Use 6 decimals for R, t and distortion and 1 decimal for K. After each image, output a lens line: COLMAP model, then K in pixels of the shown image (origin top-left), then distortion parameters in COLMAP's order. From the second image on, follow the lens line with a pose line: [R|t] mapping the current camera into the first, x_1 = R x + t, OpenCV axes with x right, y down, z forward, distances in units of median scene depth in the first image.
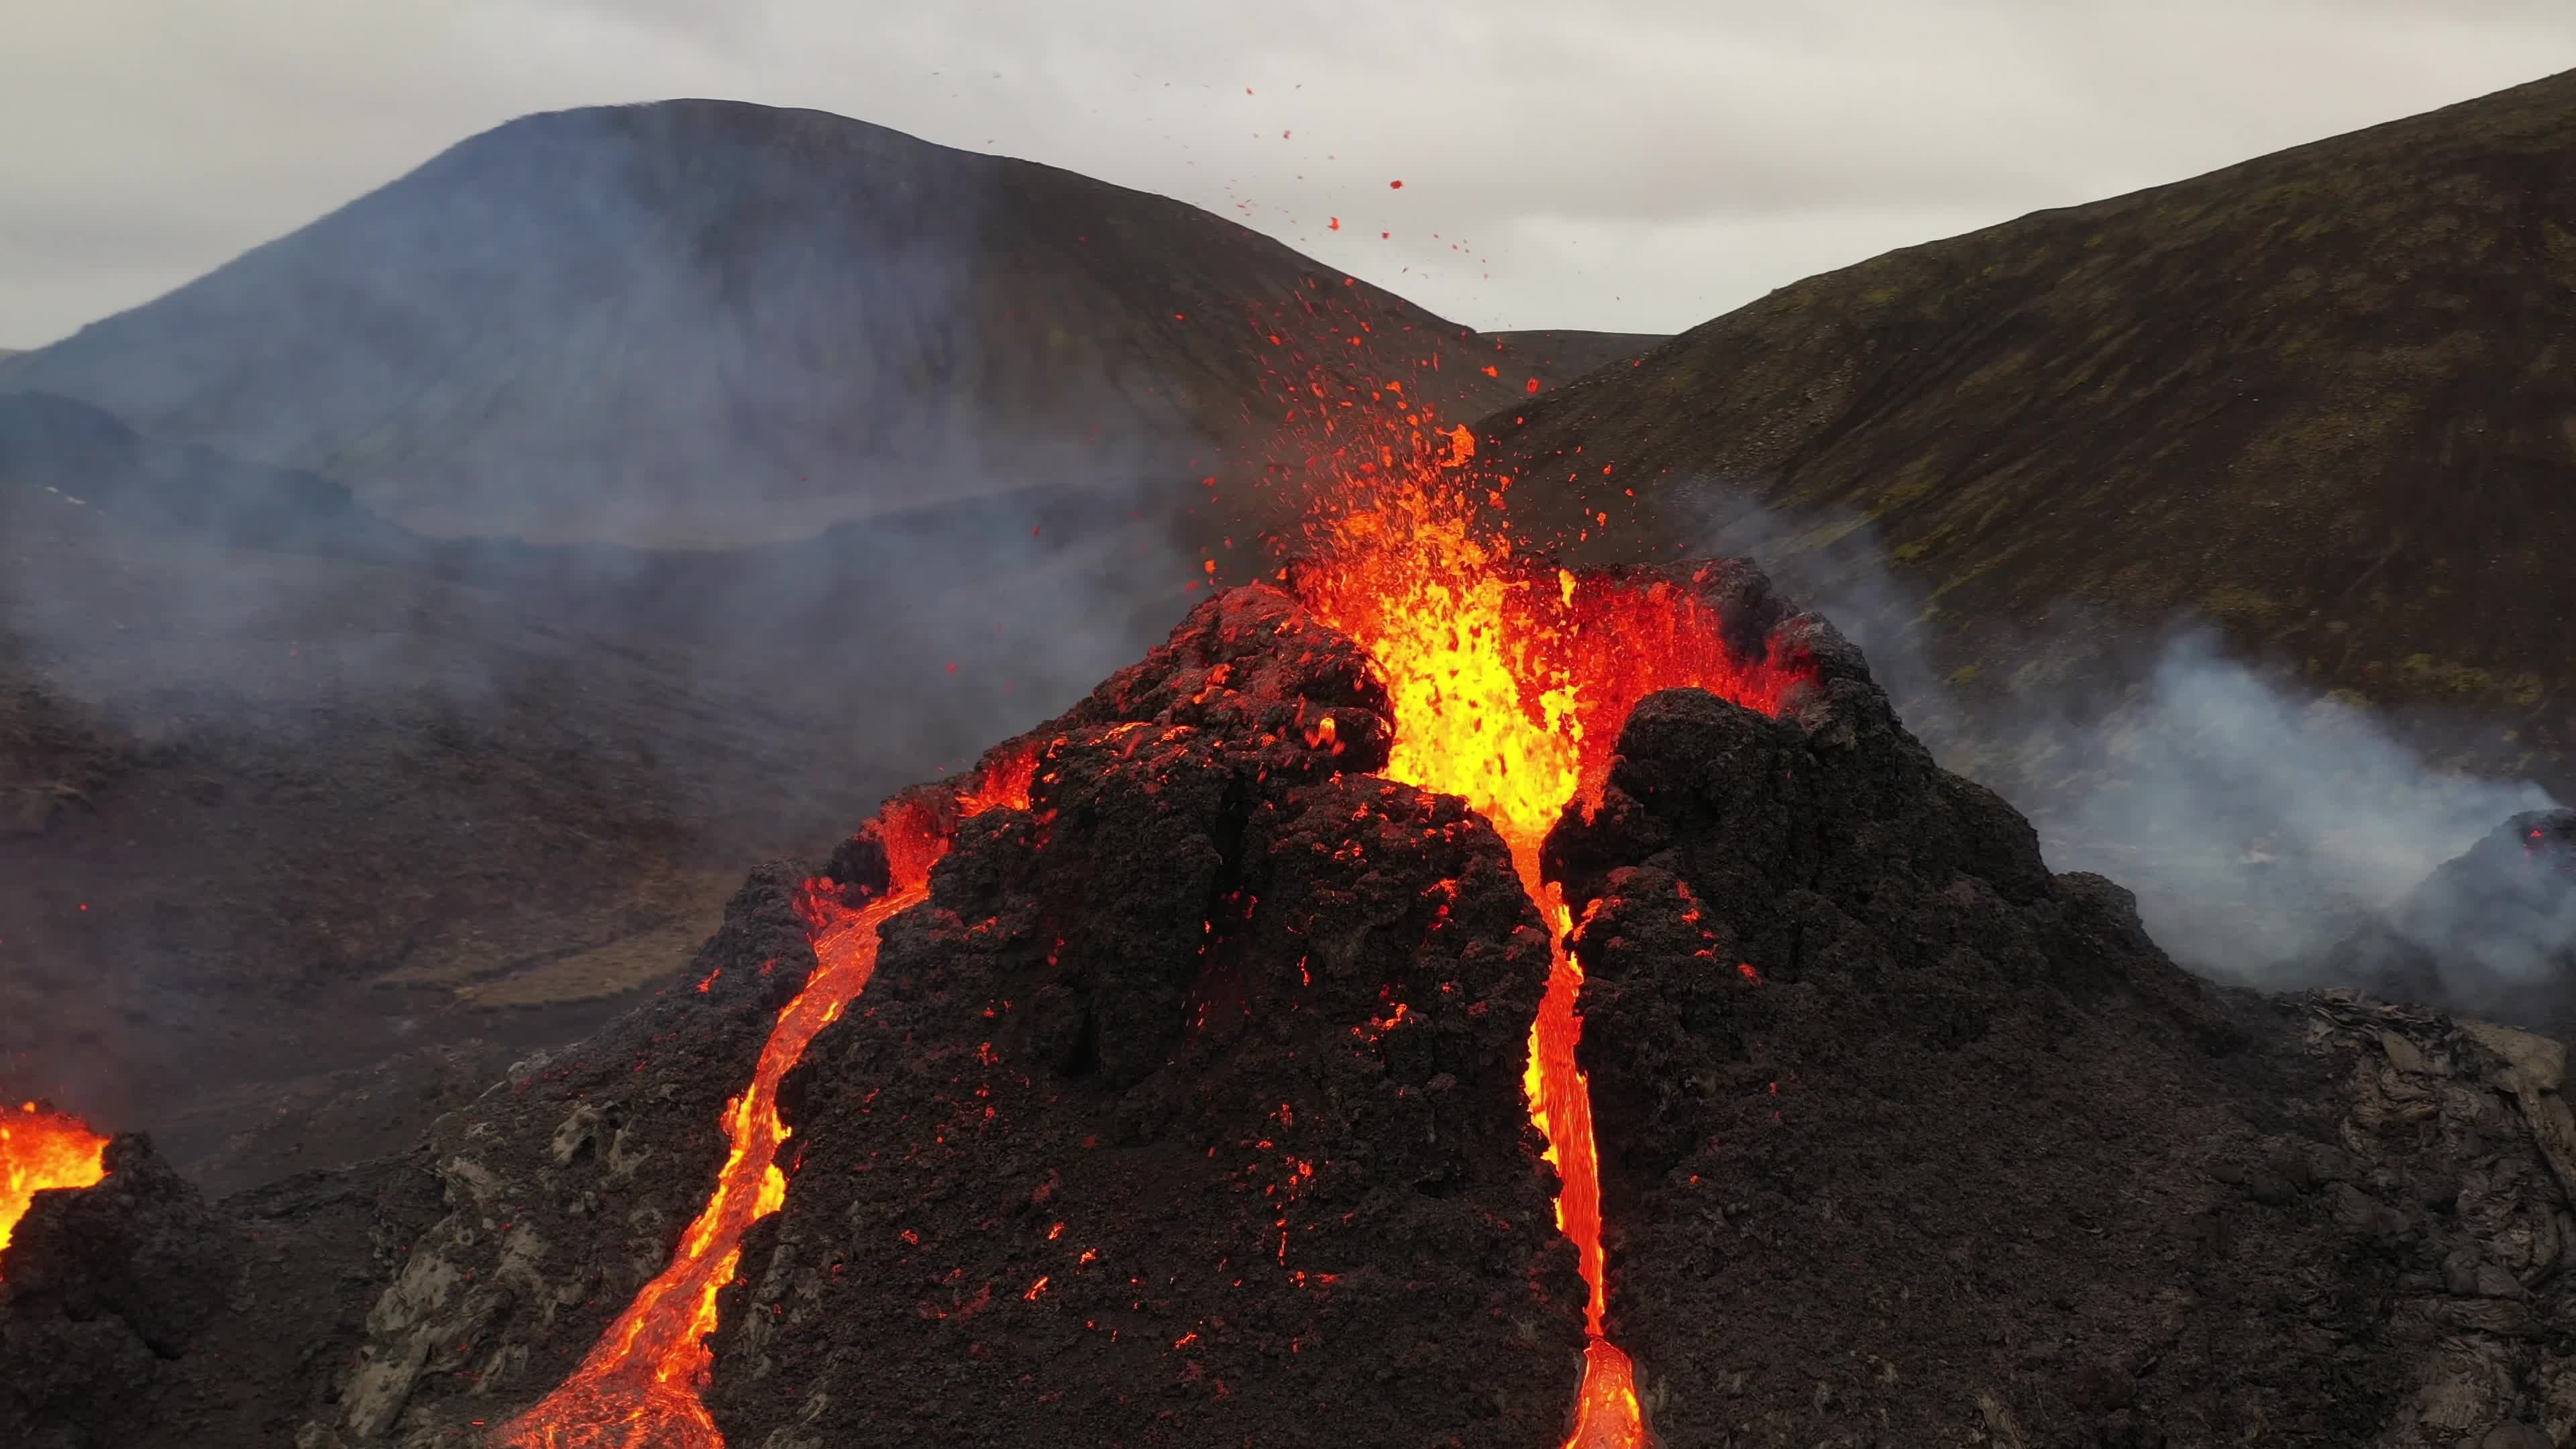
lens RADIAL K [[2889.0, 0, 1287.5], [0, 2889.0, 730.0], [0, 0, 1]] dist [-0.011251, 0.000000]
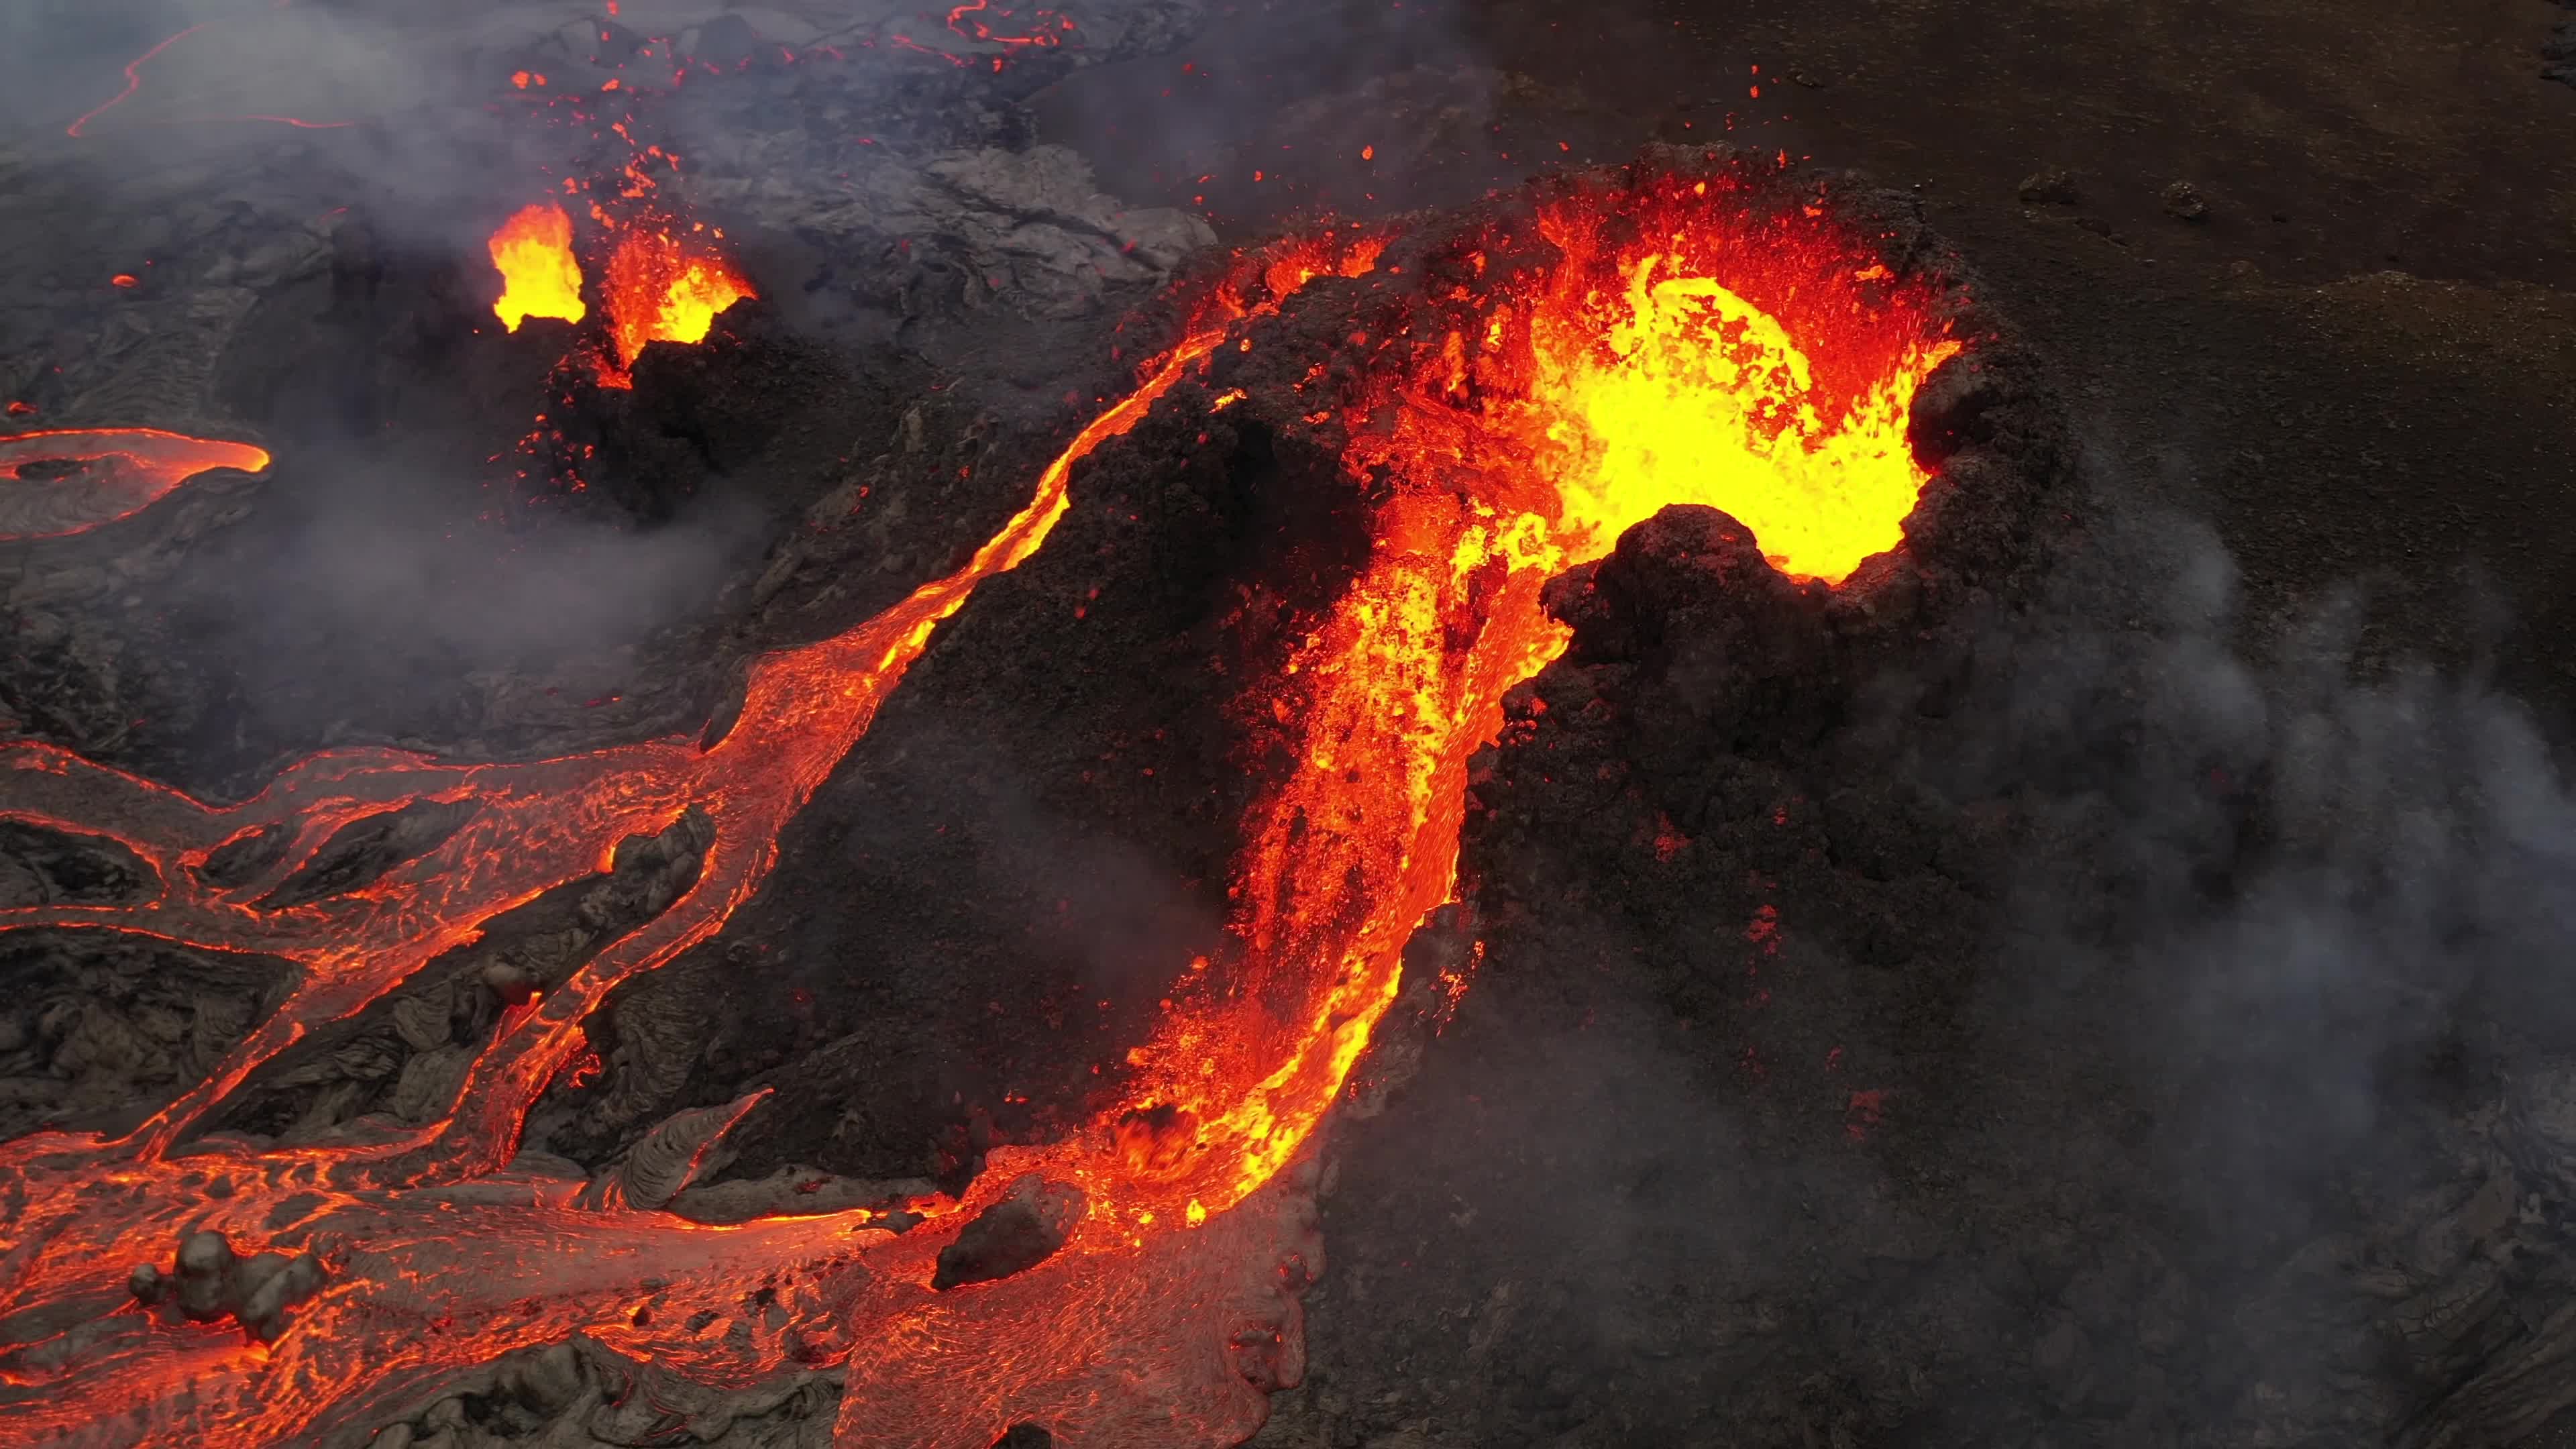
lens RADIAL K [[2889.0, 0, 1289.9], [0, 2889.0, 707.3], [0, 0, 1]] dist [-0.011251, 0.000000]
pose [[0.651389, 0.488616, -0.580471, 0.650074], [-0.084114, 0.806830, 0.584765, -0.524145], [0.754067, -0.332084, 0.566660, 0.357678]]
